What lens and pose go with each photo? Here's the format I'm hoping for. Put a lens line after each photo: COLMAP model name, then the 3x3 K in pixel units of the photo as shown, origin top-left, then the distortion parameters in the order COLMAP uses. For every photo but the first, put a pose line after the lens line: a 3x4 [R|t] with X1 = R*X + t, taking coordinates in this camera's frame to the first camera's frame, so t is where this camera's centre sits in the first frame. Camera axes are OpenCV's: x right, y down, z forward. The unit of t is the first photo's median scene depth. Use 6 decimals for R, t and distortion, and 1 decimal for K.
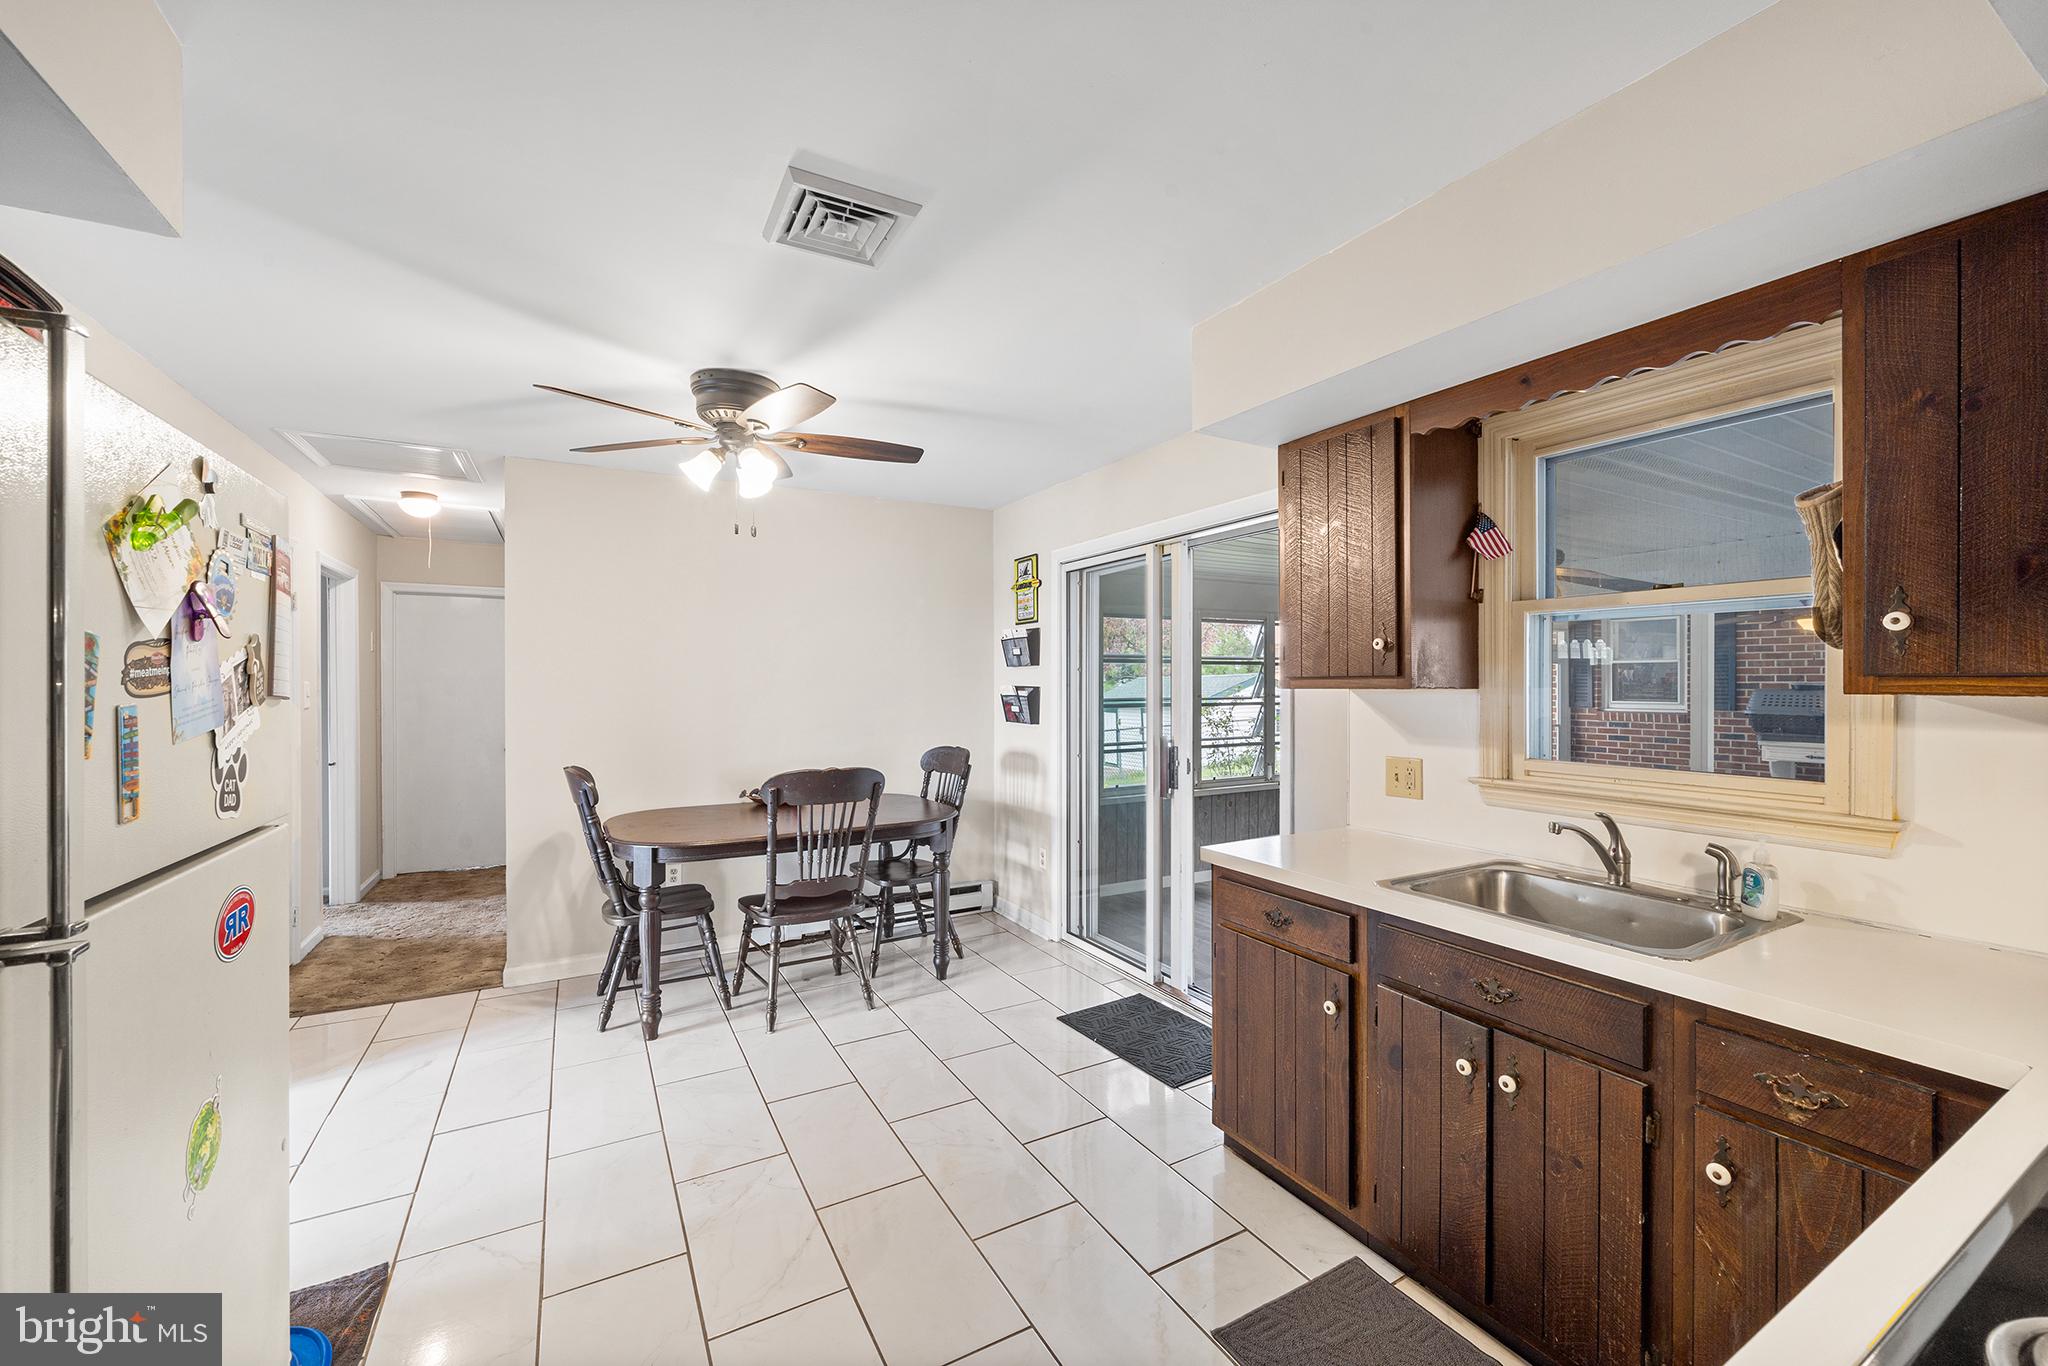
lens RADIAL K [[814.4, 0, 1025.2], [0, 814.4, 685.7], [0, 0, 1]] dist [-0.001963, 0.000349]
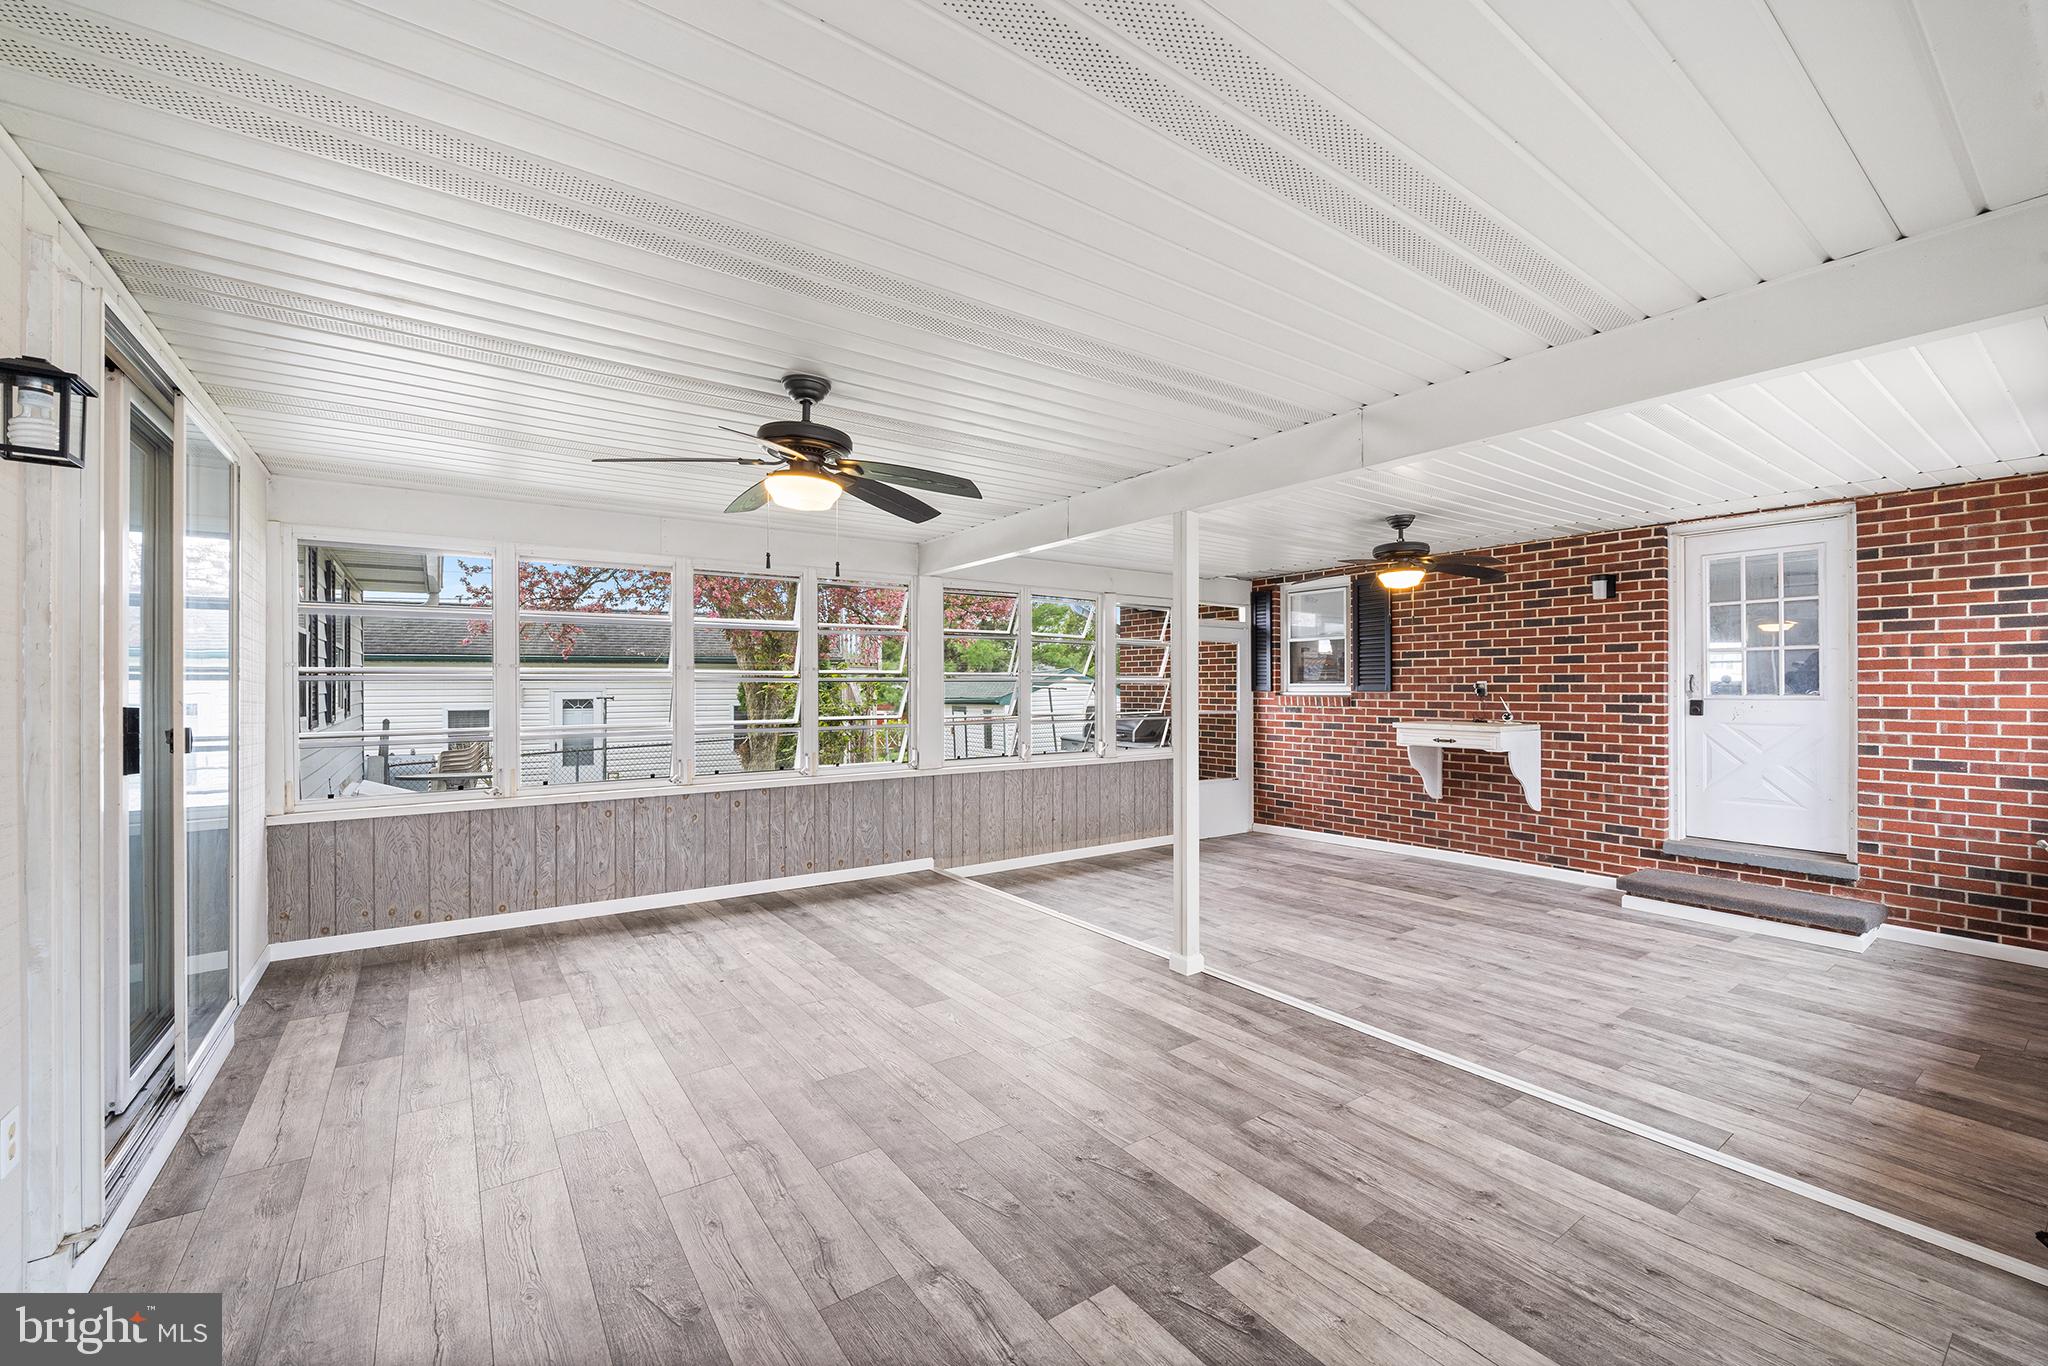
lens RADIAL K [[821.2, 0, 1034.6], [0, 821.2, 691.9], [0, 0, 1]] dist [-0.001613, 0.000203]
pose [[0.992749, 0.000291, 0.120202, 0.665589], [-0.000298, 1.000000, 0.000042, 0.055667], [-0.120202, -0.000078, 0.992749, 0.266529]]
